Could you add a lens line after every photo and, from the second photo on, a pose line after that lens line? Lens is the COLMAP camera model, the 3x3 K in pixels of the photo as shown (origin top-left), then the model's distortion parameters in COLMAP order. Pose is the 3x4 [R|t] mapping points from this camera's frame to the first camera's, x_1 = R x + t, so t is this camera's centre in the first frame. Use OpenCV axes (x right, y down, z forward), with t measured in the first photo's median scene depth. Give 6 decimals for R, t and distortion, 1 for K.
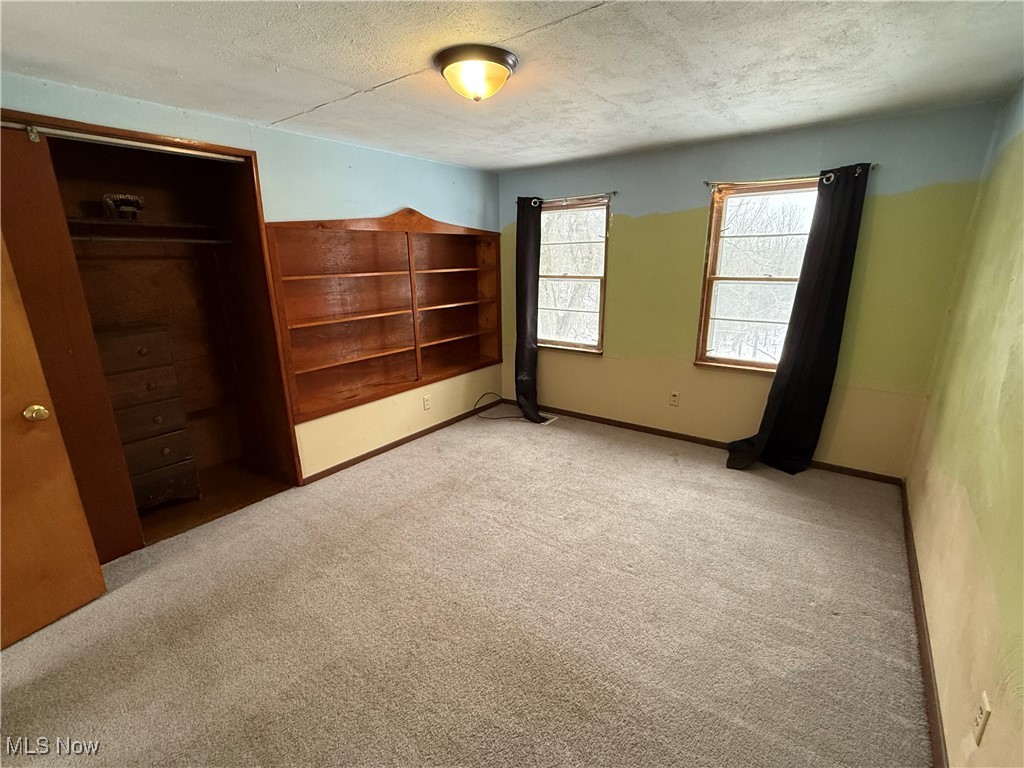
lens RADIAL K [[460.7, 0, 506.6], [0, 460.7, 381.5], [0, 0, 1]] dist [0.003920, -0.000335]
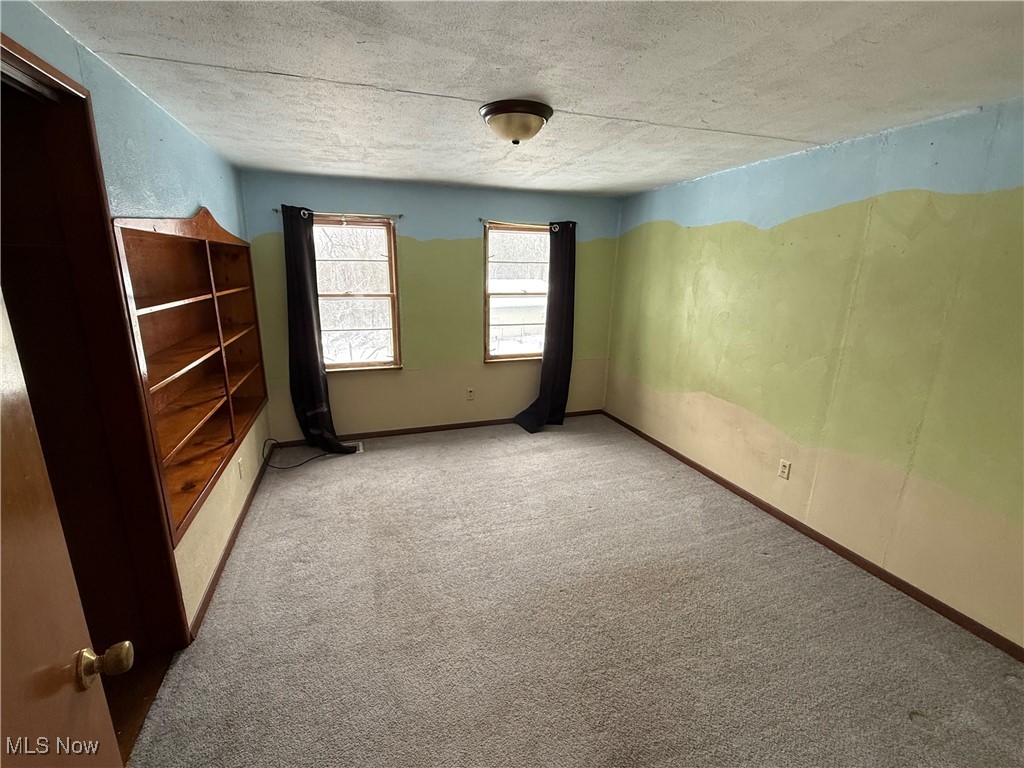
lens RADIAL K [[460.7, 0, 516.3], [0, 460.7, 381.7], [0, 0, 1]] dist [0.003920, -0.000335]
pose [[0.563736, -0.179844, 0.806138, -0.533292], [0.196107, 0.977241, 0.080878, -0.068727], [-0.802337, 0.112495, 0.586175, 0.203531]]
